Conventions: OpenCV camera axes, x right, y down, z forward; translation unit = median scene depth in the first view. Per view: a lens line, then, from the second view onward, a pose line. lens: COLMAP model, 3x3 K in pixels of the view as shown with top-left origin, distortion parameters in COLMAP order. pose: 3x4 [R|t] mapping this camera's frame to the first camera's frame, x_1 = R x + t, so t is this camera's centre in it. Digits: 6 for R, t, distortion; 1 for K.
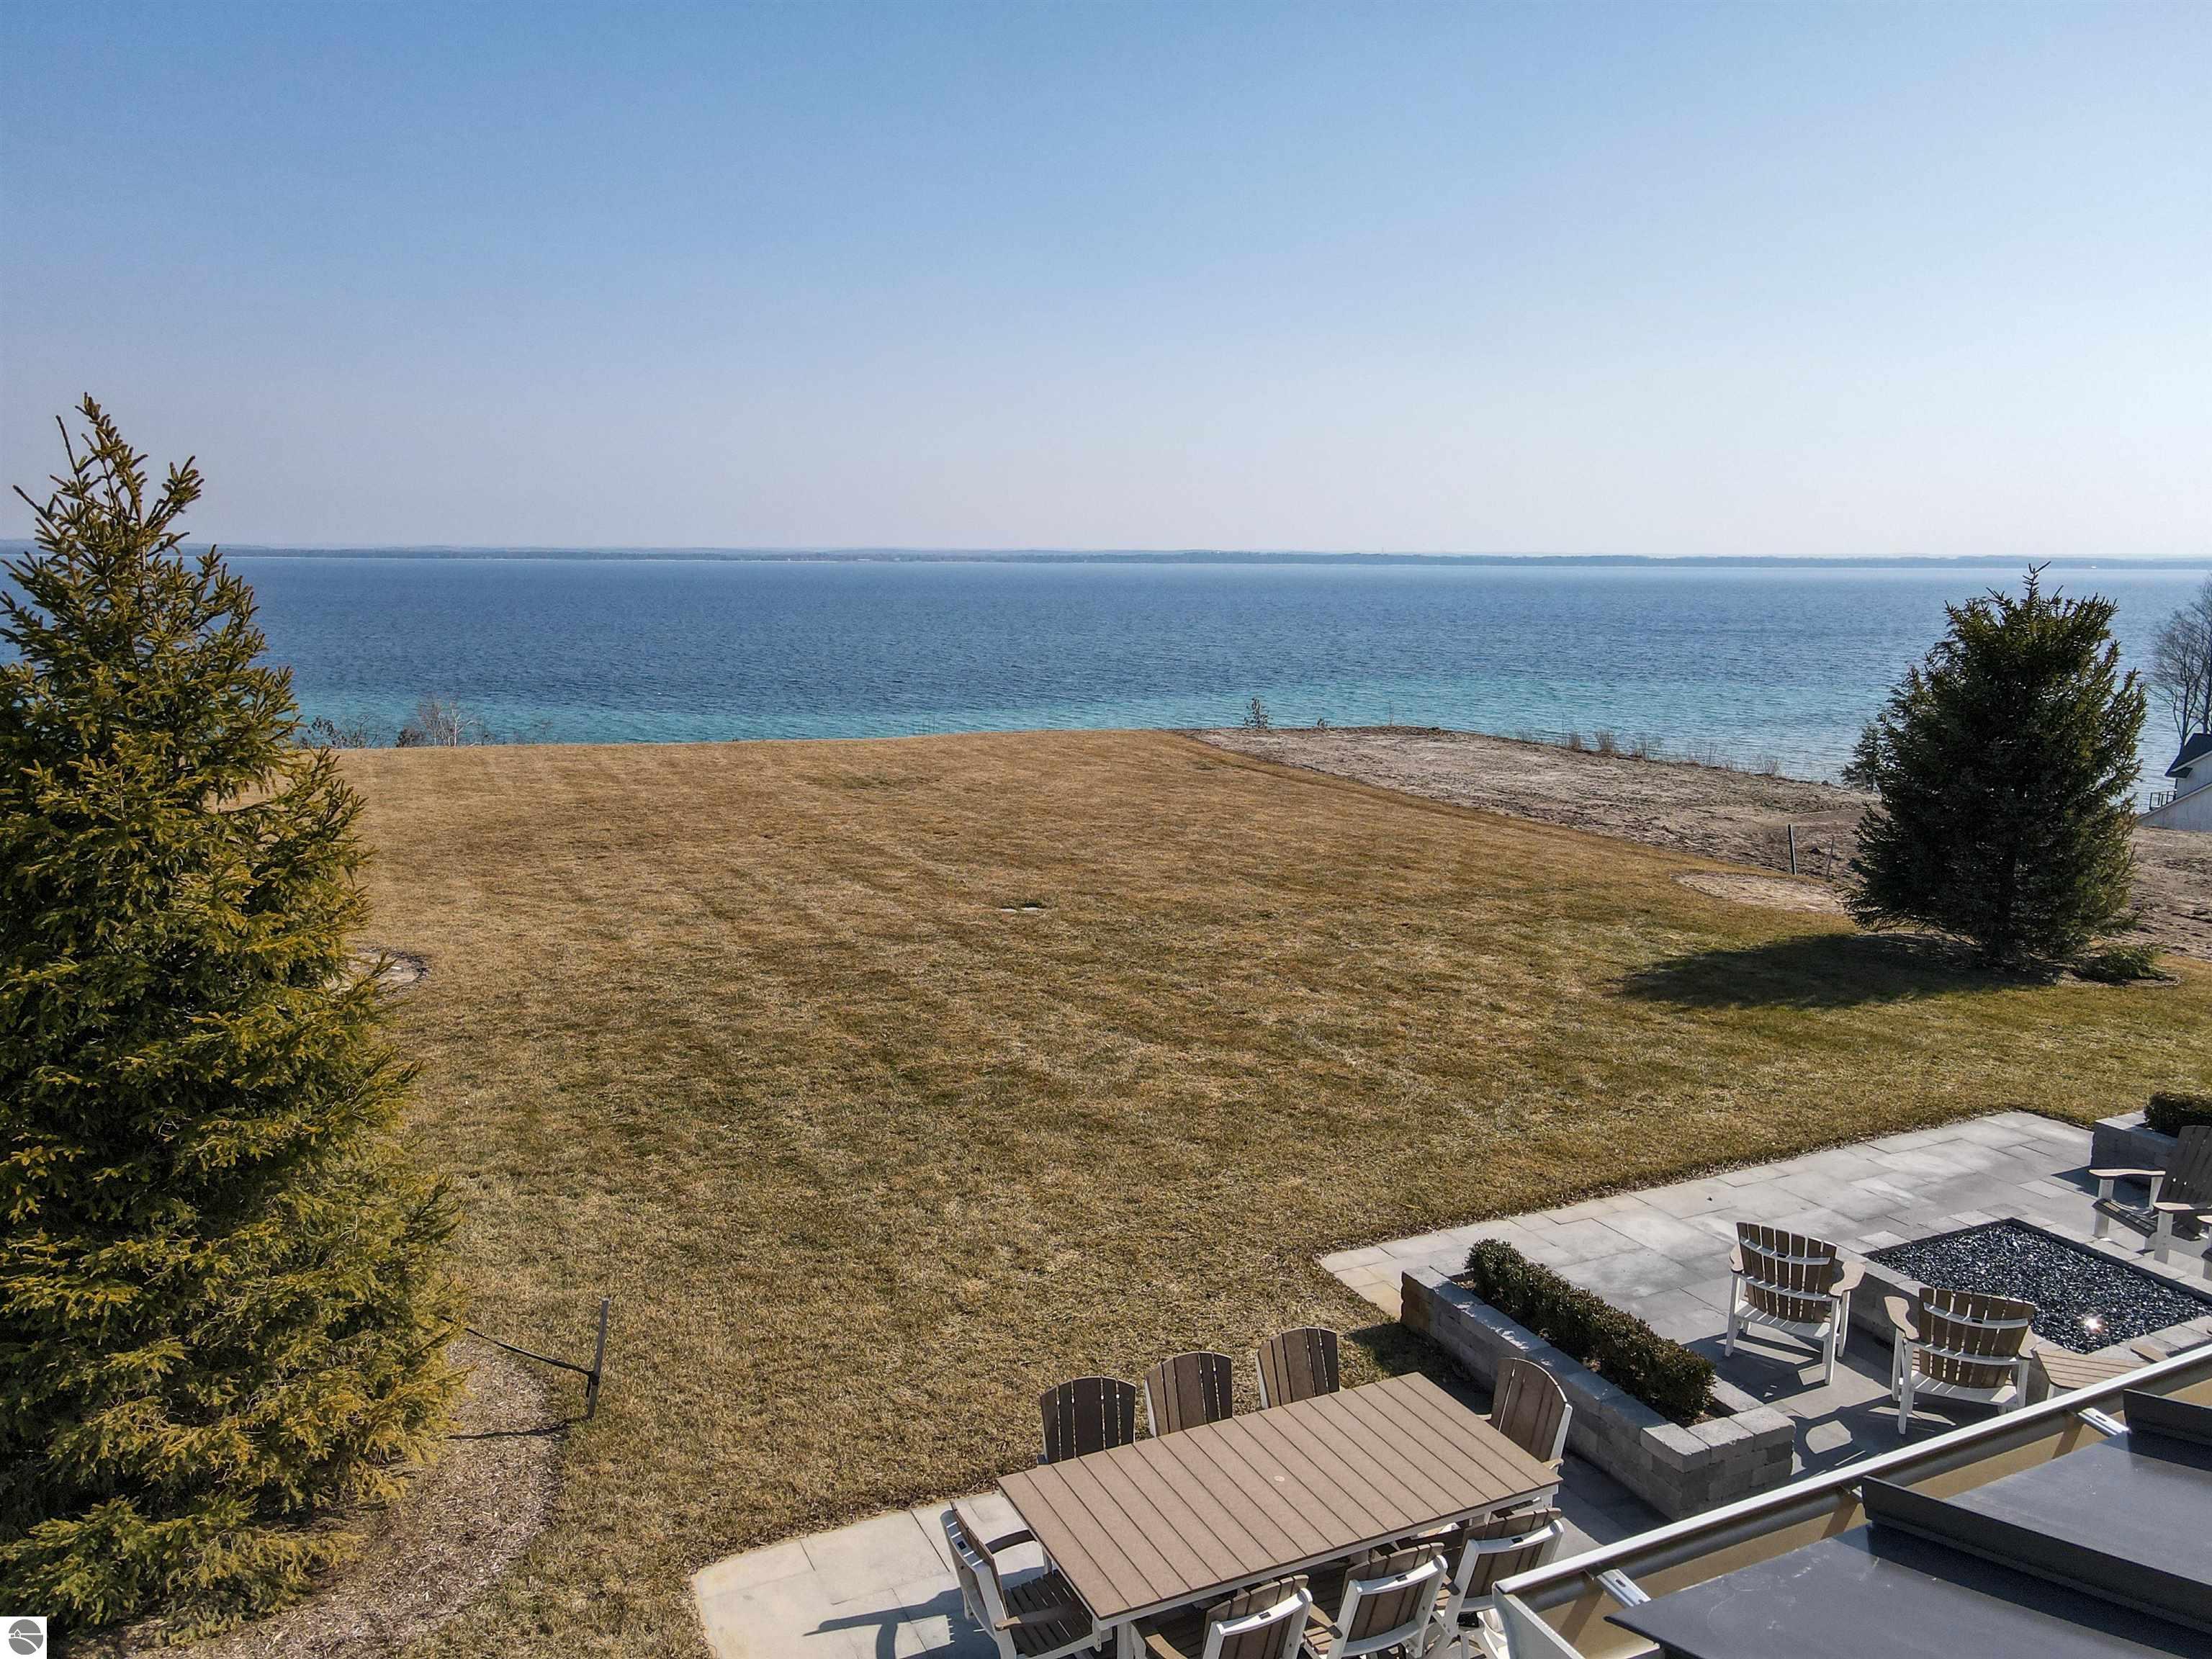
lens RADIAL K [[1631.4, 0, 1094.5], [0, 1631.4, 825.6], [0, 0, 1]] dist [-0.015663, 0.054250]
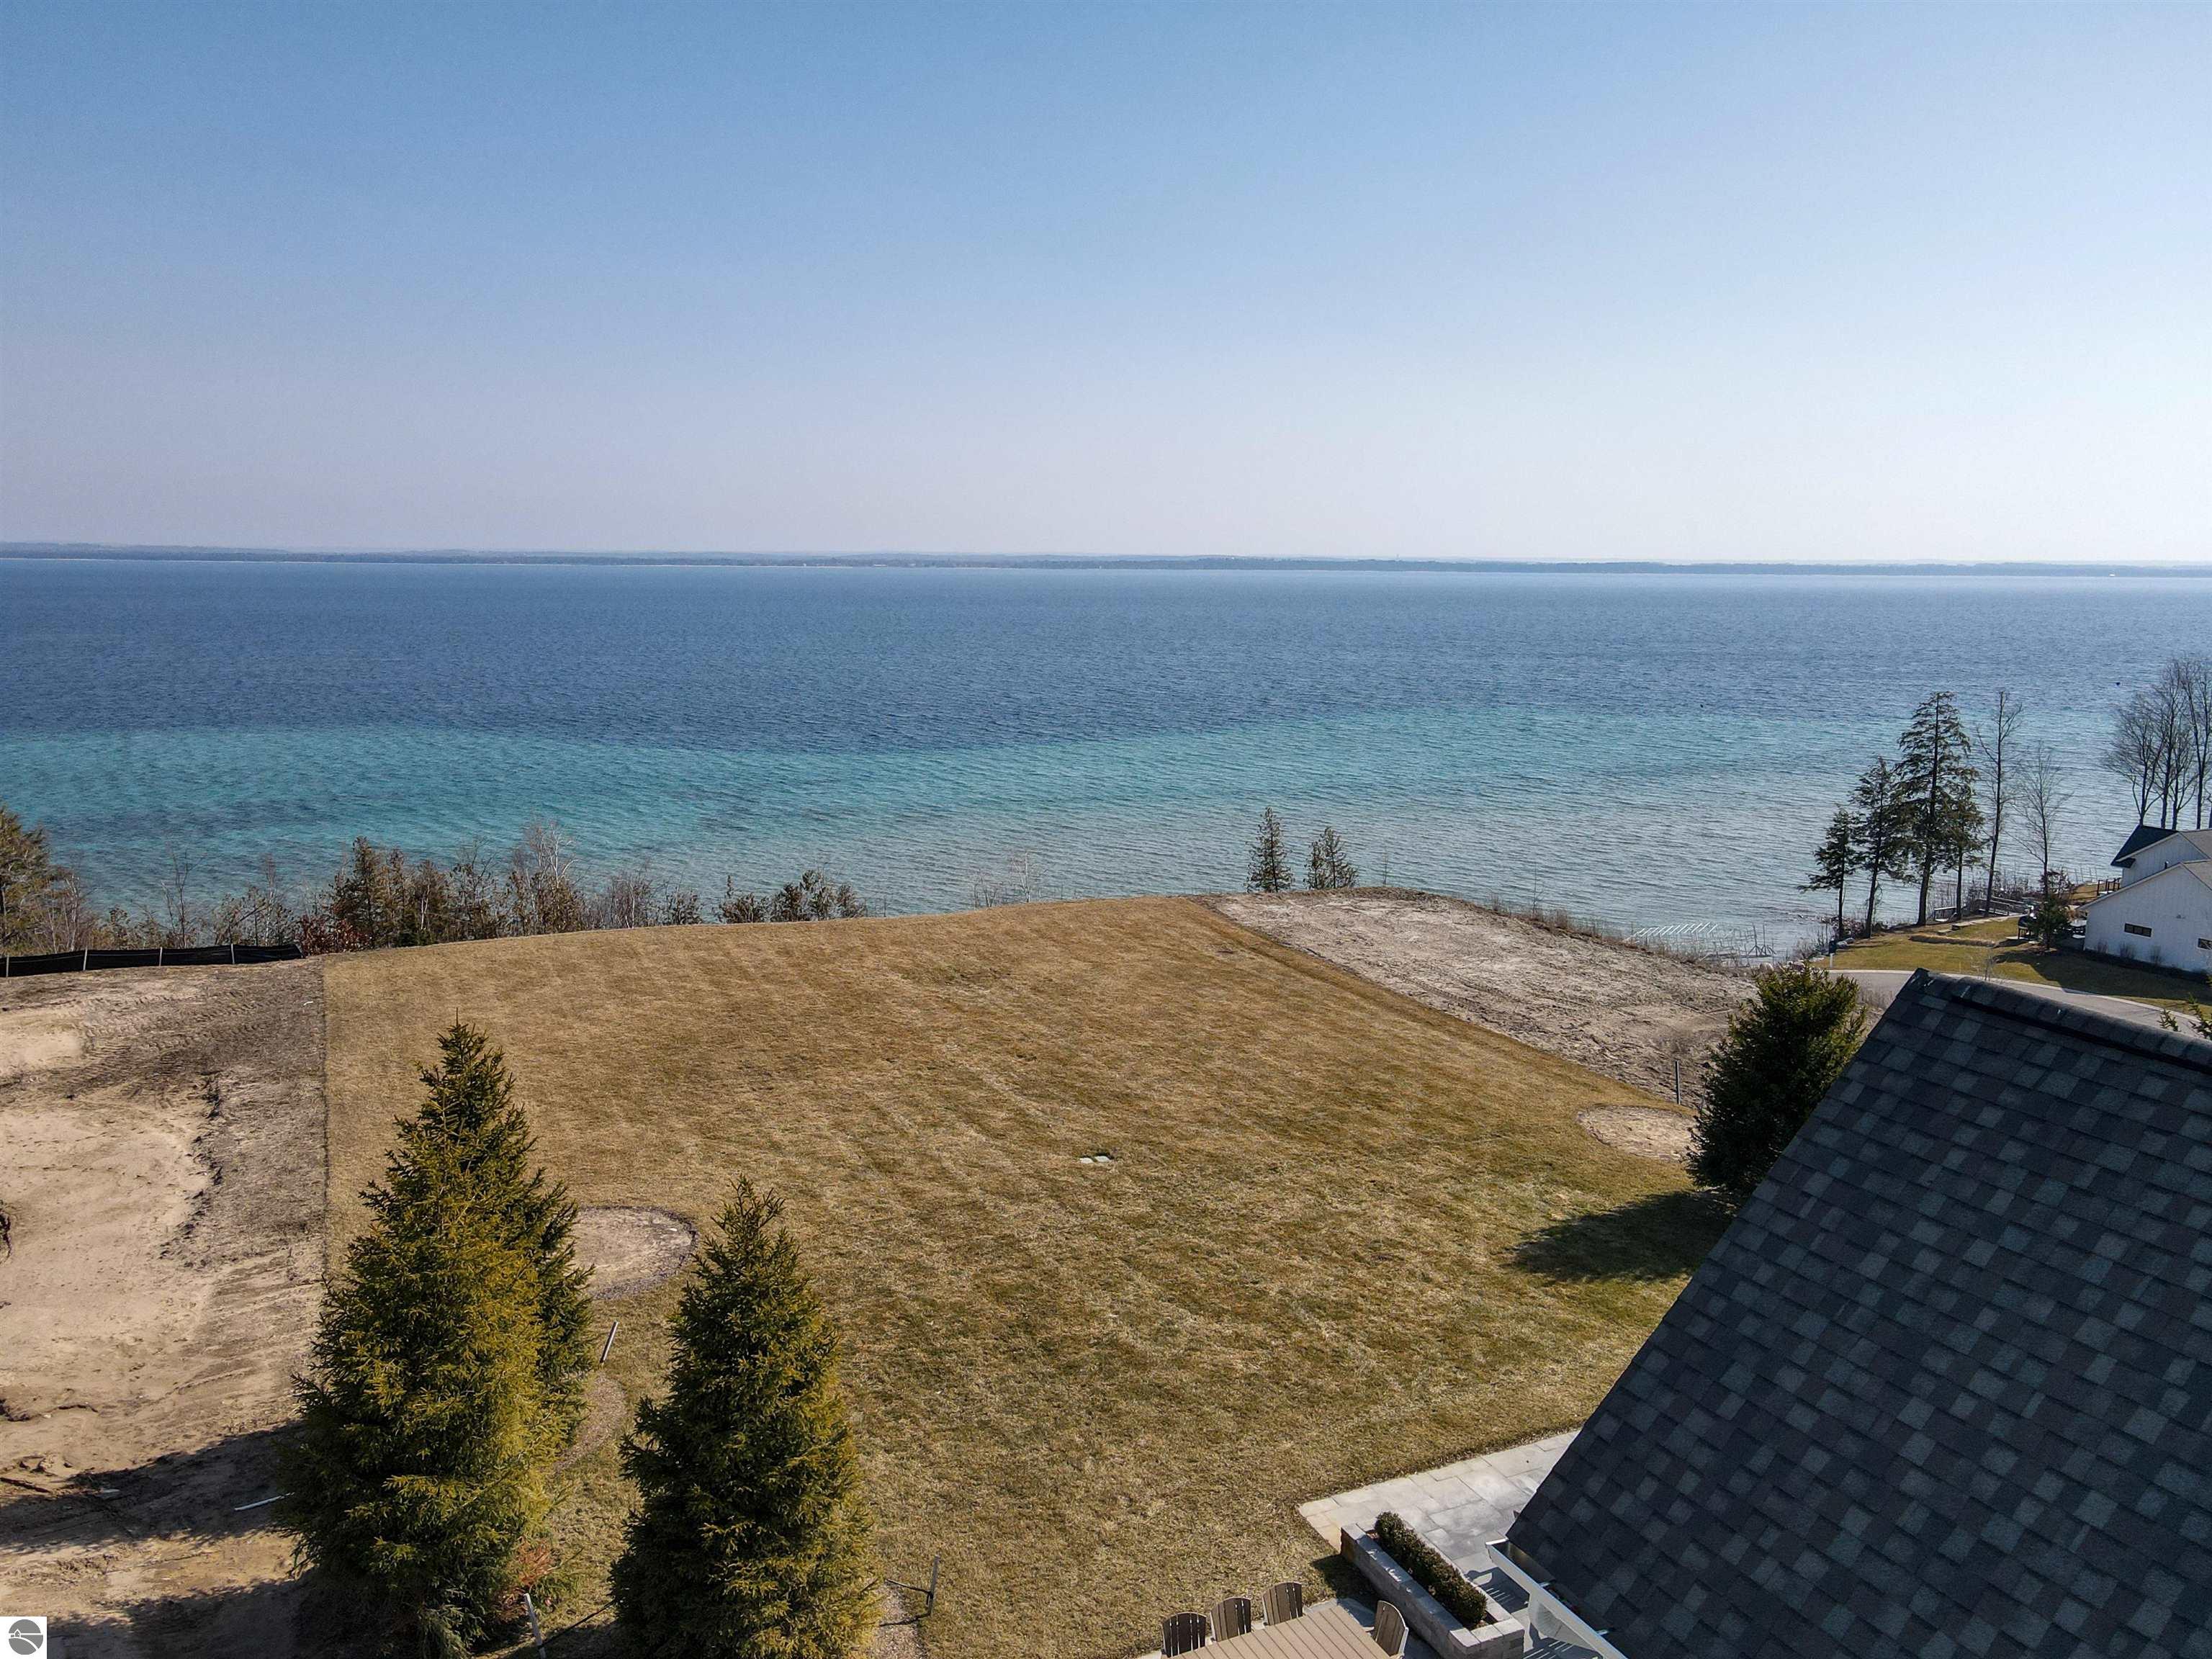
lens RADIAL K [[1631.4, 0, 1094.5], [0, 1631.4, 825.6], [0, 0, 1]] dist [-0.015663, 0.054250]
pose [[0.999959, 0.002969, -0.008516, -0.050105], [-0.002992, 0.999992, -0.002592, -0.324811], [0.008508, 0.002617, 0.999960, -0.541323]]
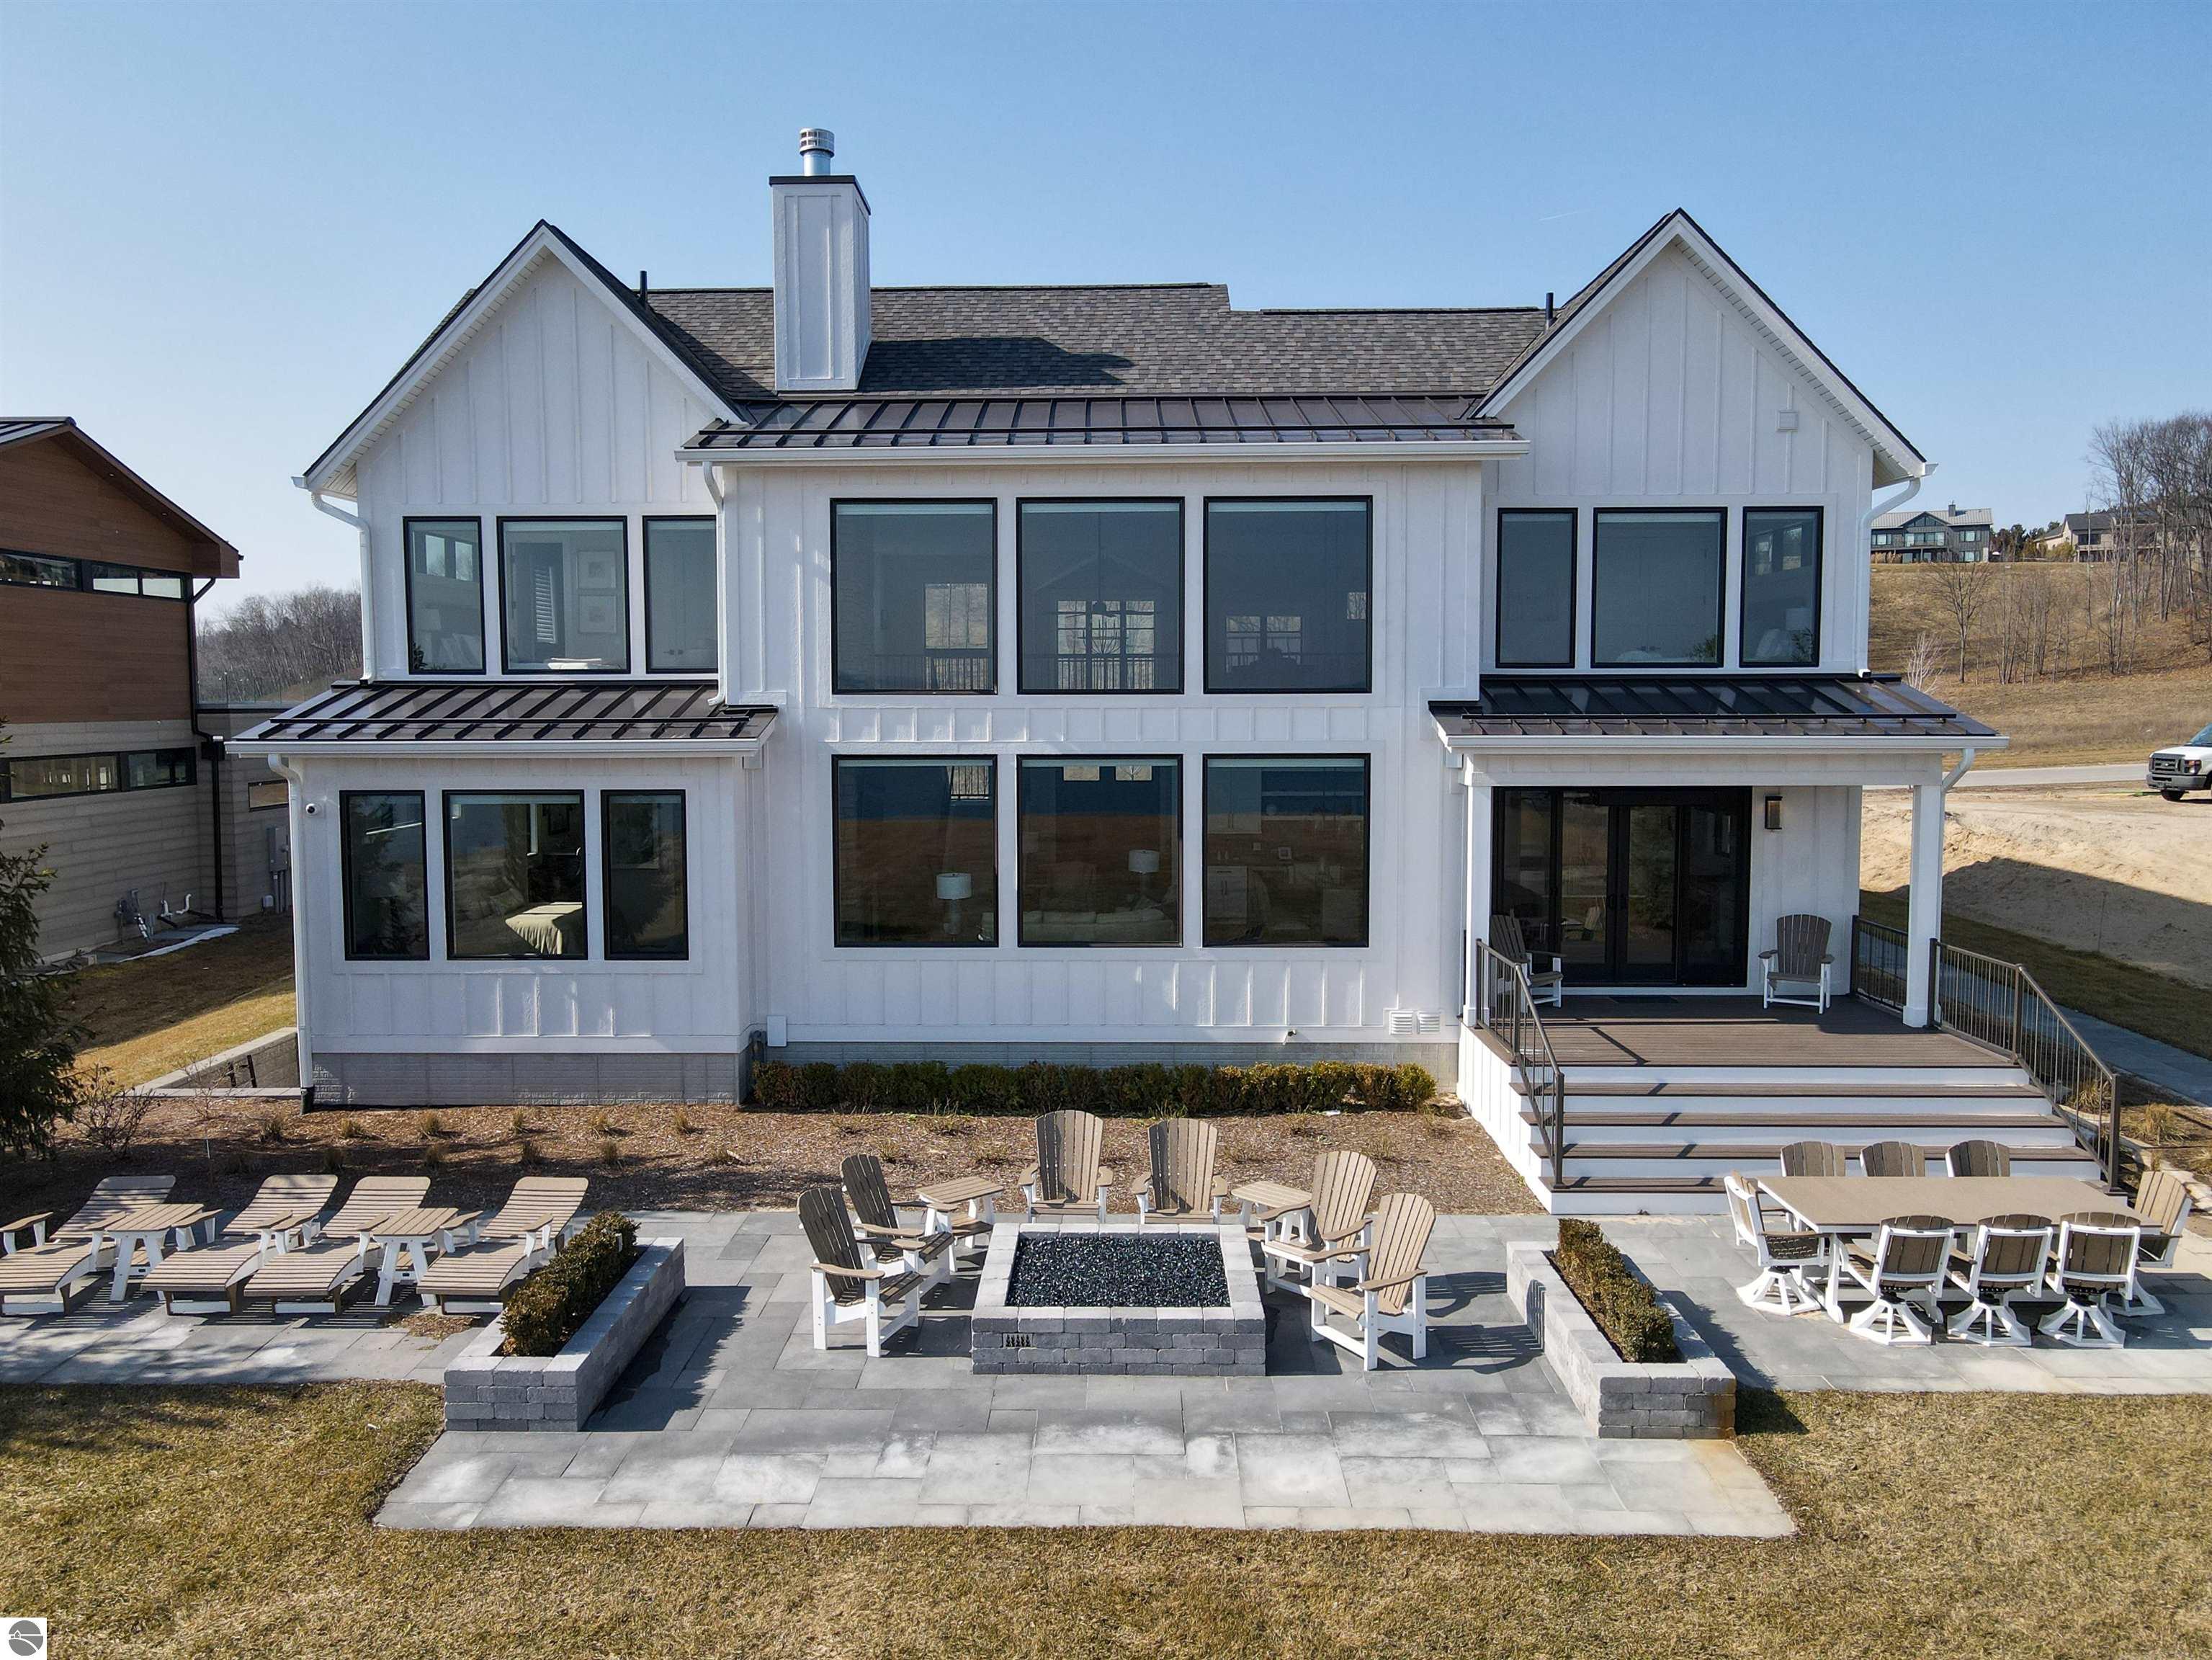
lens RADIAL K [[1629.6, 0, 1103.1], [0, 1629.6, 823.4], [0, 0, 1]] dist [0.003355, 0.044911]
pose [[-0.894958, -0.043854, 0.443990, 0.068370], [0.063574, 0.972467, 0.224201, -0.161578], [-0.441598, 0.228876, -0.867529, 1.161962]]
